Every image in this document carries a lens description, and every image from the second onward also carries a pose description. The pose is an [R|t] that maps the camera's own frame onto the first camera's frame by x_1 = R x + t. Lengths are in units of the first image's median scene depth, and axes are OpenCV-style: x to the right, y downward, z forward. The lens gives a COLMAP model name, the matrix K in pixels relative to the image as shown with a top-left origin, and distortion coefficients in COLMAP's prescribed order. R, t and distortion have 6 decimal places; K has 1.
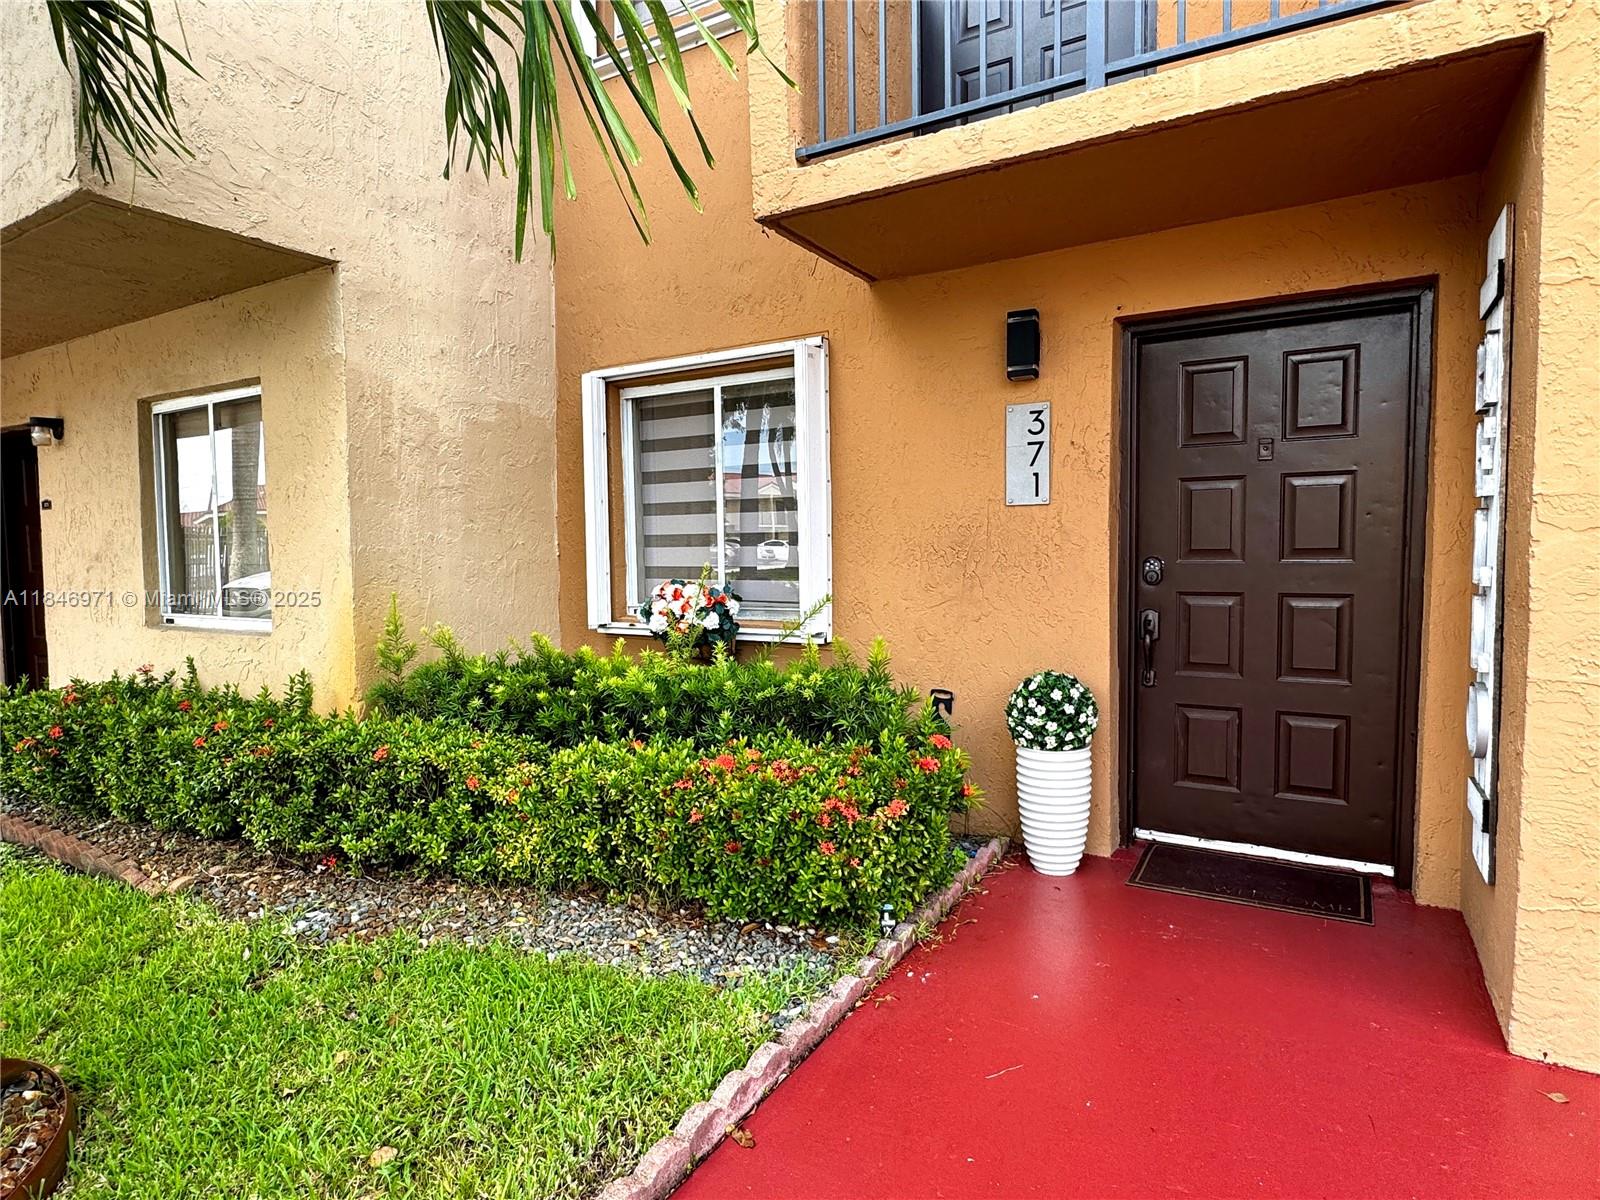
lens RADIAL K [[908.3, 0, 791.6], [0, 908.3, 600.6], [0, 0, 1]] dist [-0.001862, 0.001569]
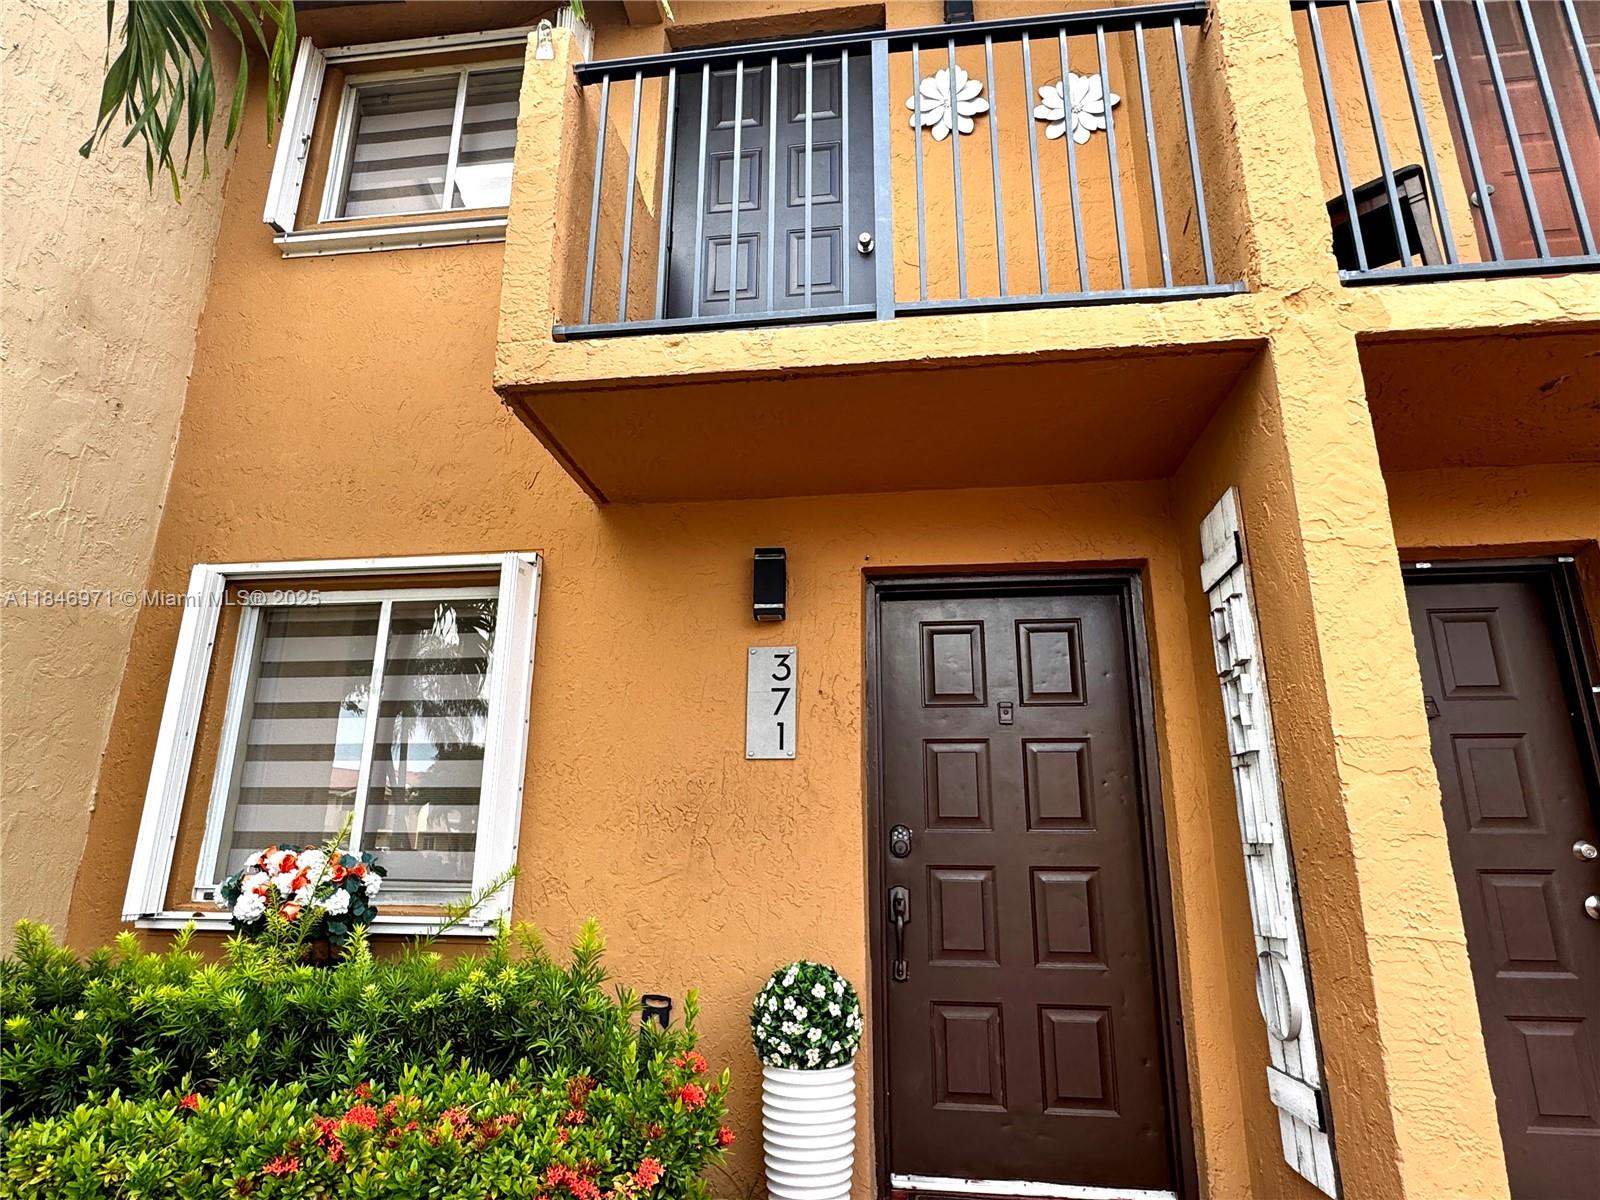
lens RADIAL K [[908.3, 0, 797.4], [0, 908.3, 600.2], [0, 0, 1]] dist [-0.001862, 0.001569]
pose [[0.916051, 0.131744, 0.378806, -0.069876], [0.002353, 0.942726, -0.333560, 0.043970], [-0.401055, 0.306450, 0.863275, 0.203236]]
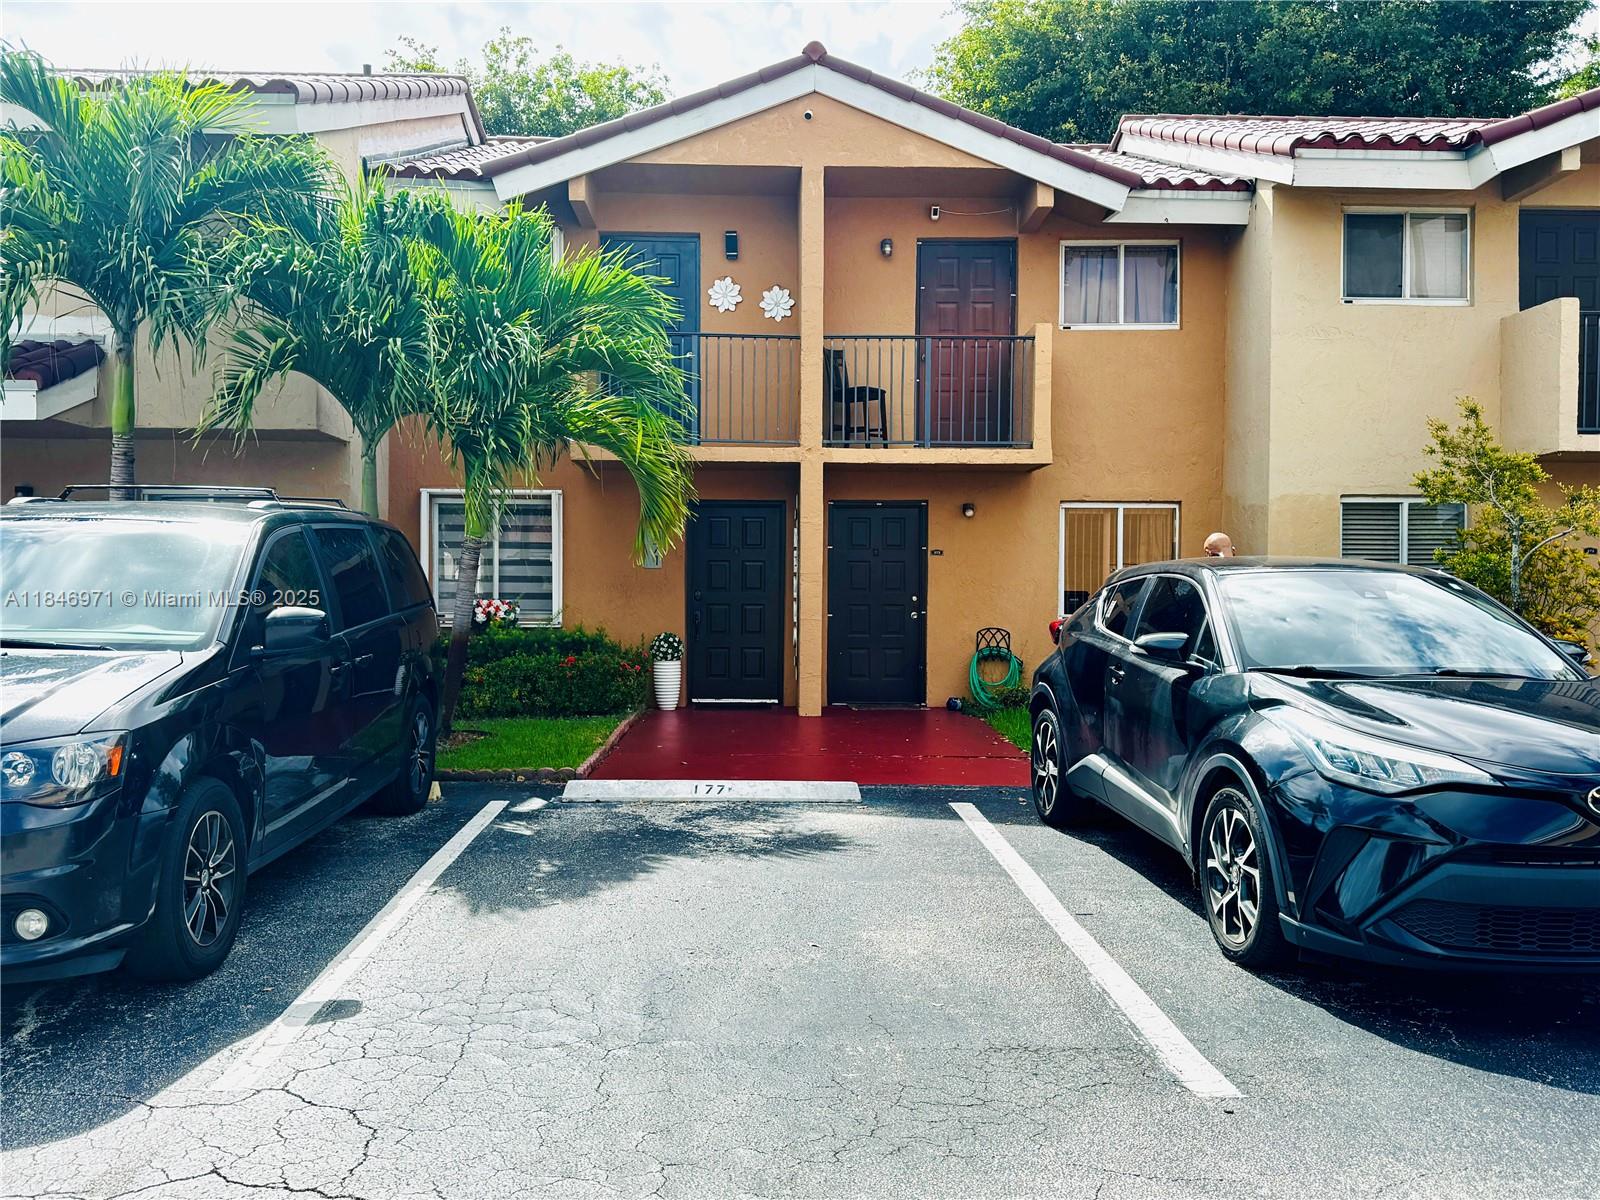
lens RADIAL K [[1354.3, 0, 805.3], [0, 1354.3, 601.7], [0, 0, 1]] dist [0.014965, 0.000700]
pose [[0.842099, 0.015536, 0.539100, -1.473946], [0.014839, 0.998539, -0.051956, 0.197118], [-0.539120, 0.051751, 0.840638, -2.487936]]
